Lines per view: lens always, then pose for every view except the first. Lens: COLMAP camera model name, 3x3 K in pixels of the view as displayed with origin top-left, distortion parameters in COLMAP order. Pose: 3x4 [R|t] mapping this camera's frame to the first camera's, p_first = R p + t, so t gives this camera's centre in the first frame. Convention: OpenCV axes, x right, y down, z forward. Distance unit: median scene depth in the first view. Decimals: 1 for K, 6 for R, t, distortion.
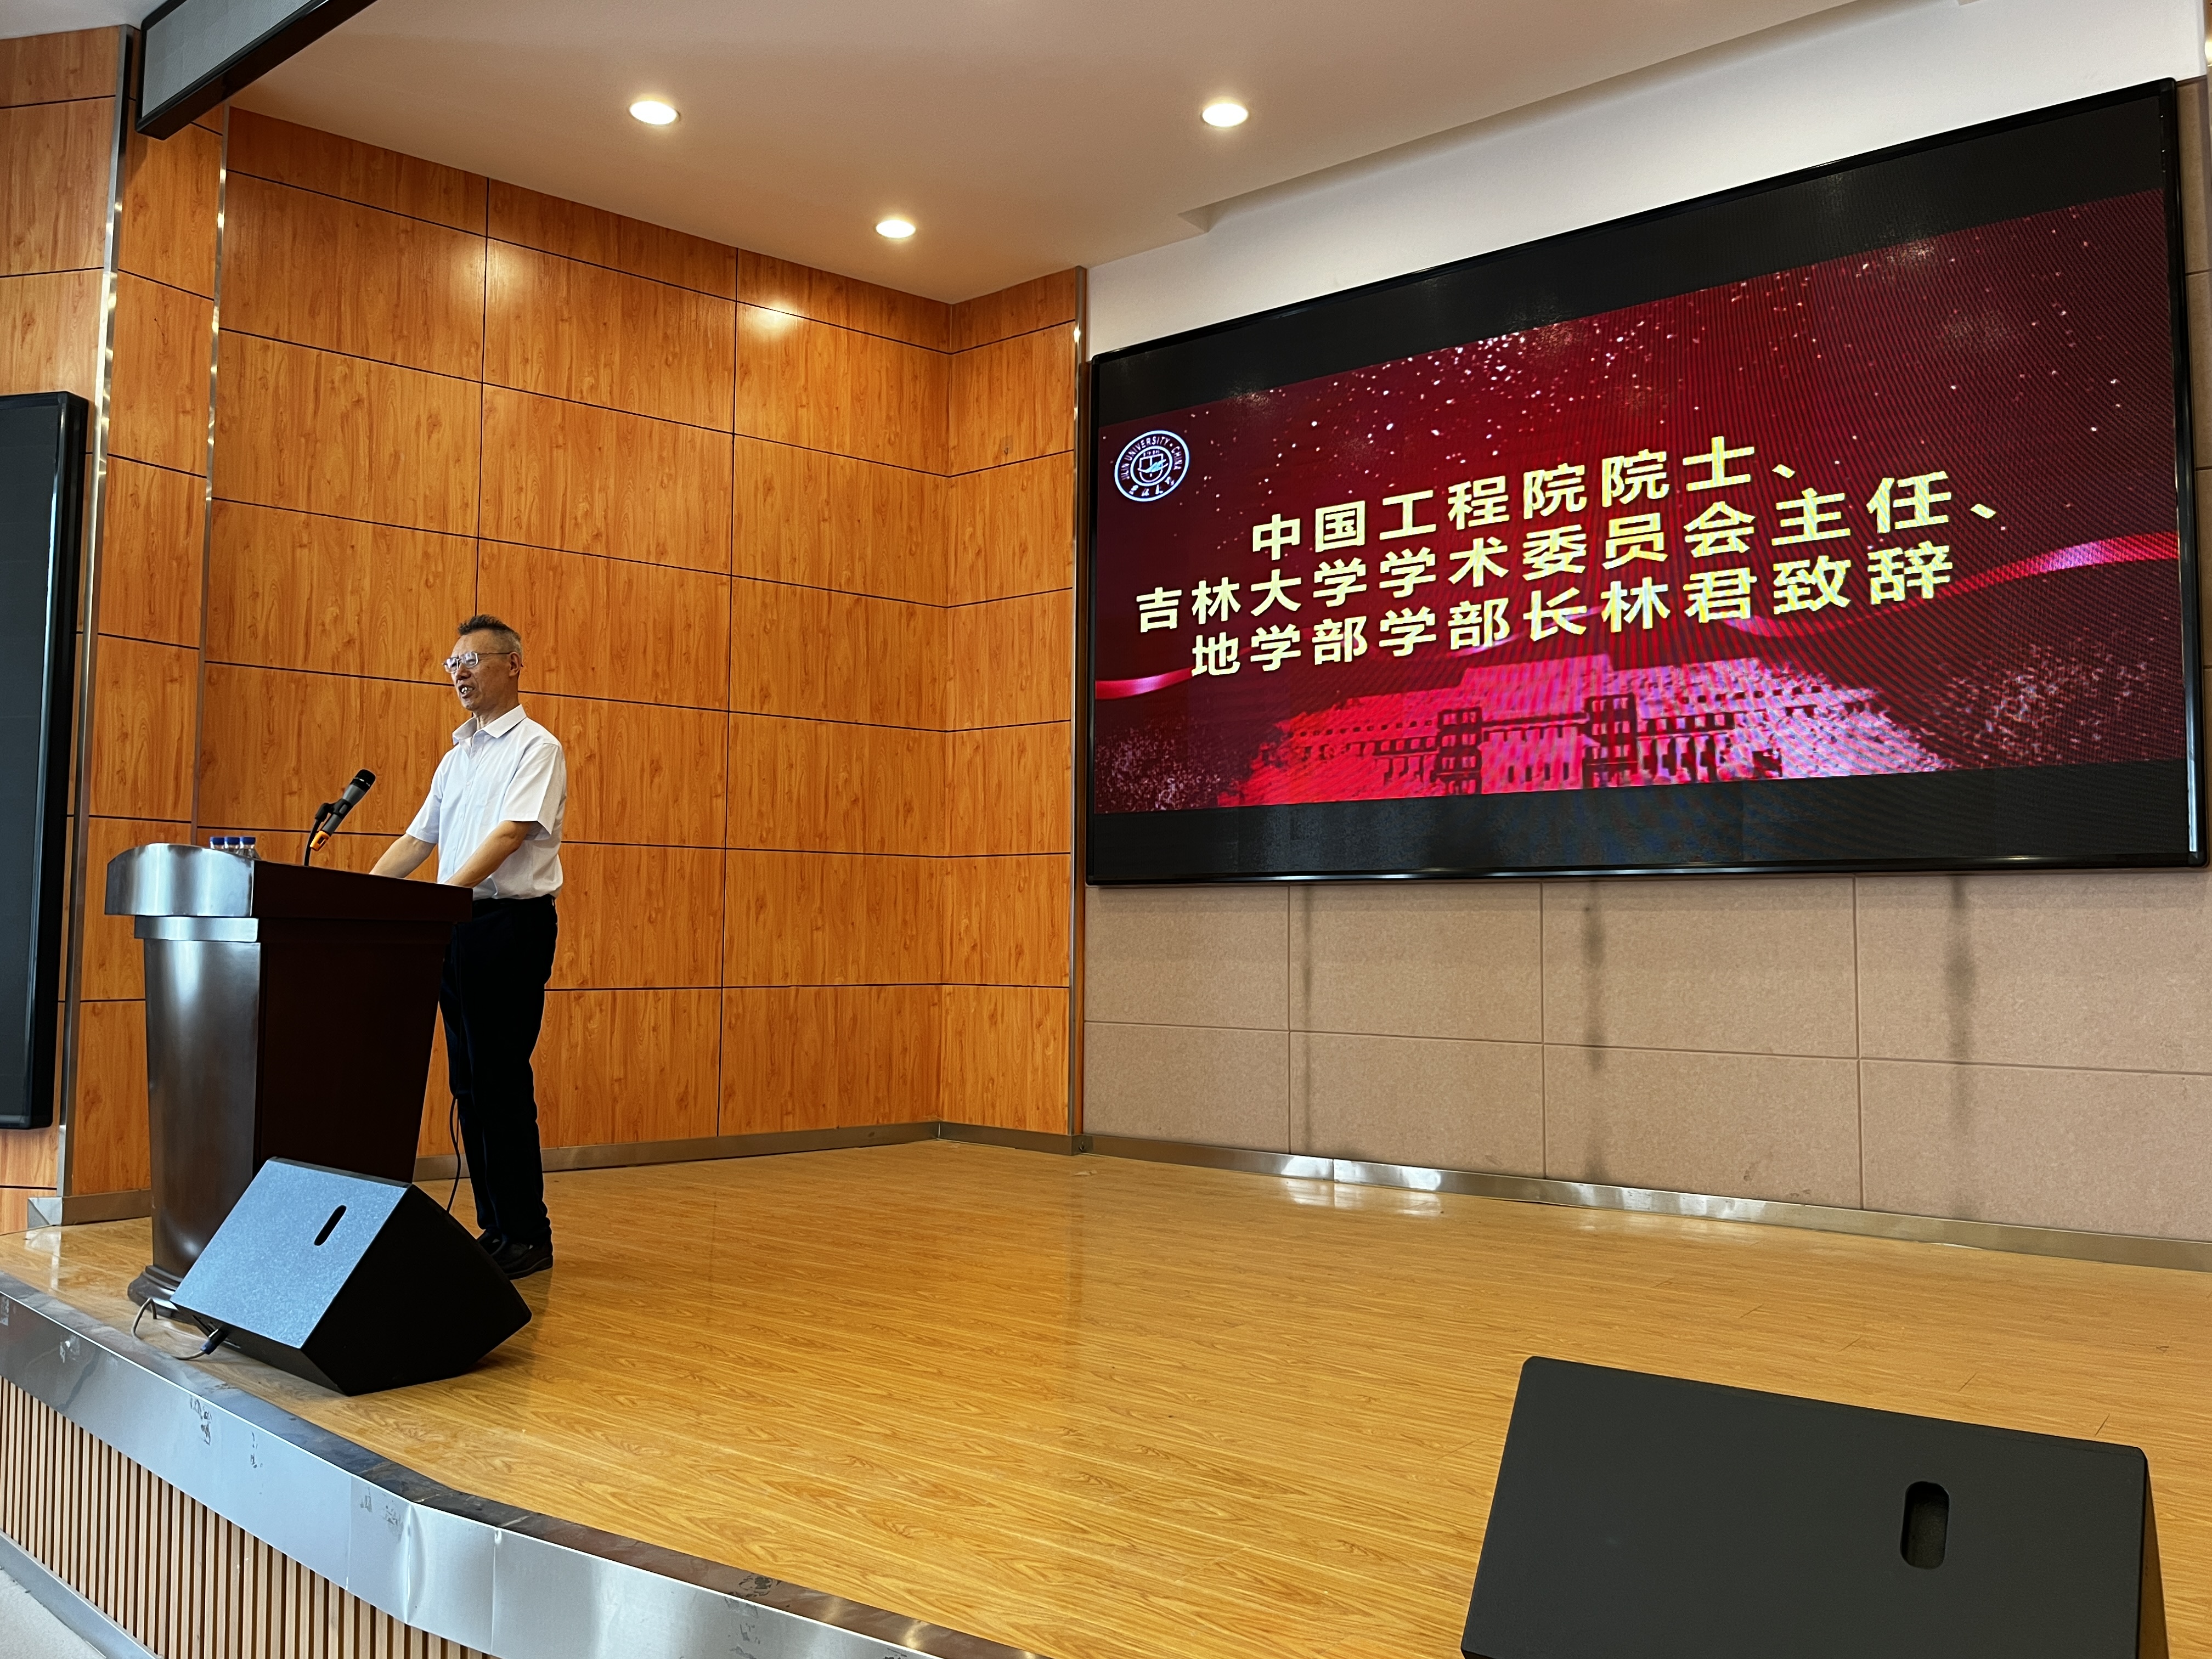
lens RADIAL K [[1657.4, 0, 1142.2], [0, 1657.4, 834.6], [0, 0, 1]] dist [0.030294, -0.037216]
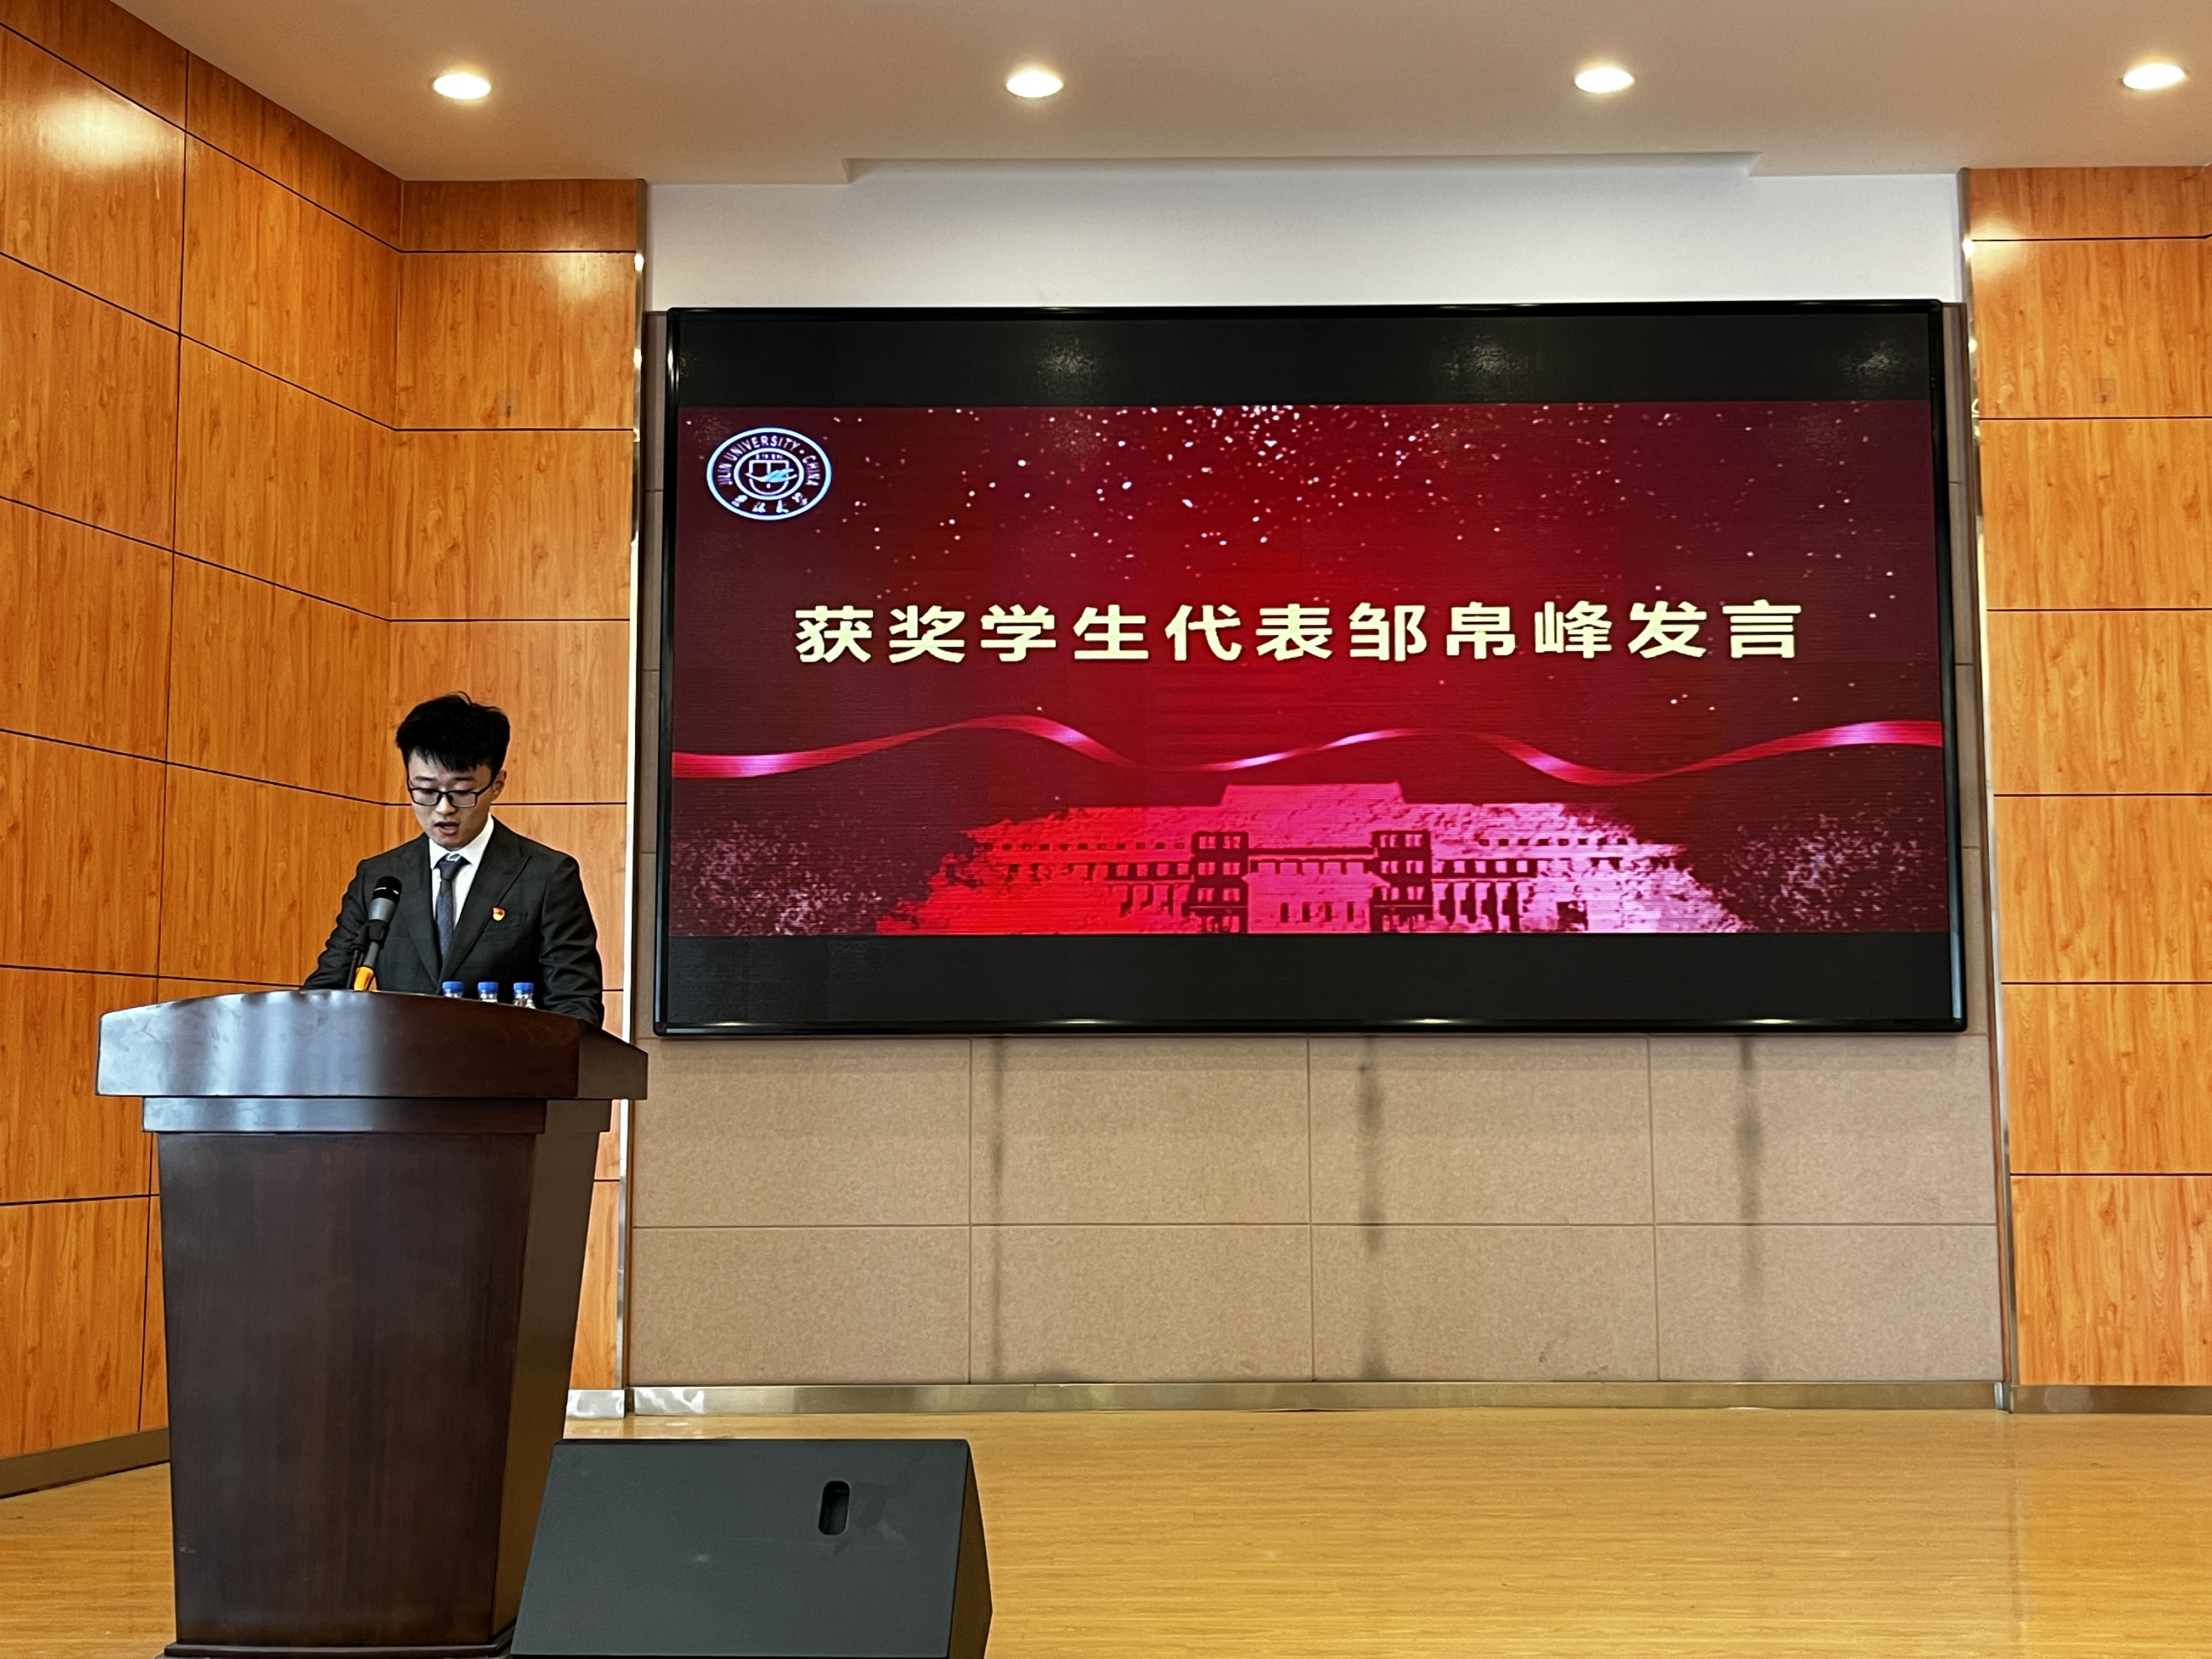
lens RADIAL K [[2516.1, 0, 1134.1], [0, 2516.1, 811.3], [0, 0, 1]] dist [0.040363, 0.000000]
pose [[0.805585, 0.057223, 0.589711, -0.578601], [-0.028185, 0.997899, -0.058330, -0.009573], [-0.591810, 0.030369, 0.805505, -0.009946]]
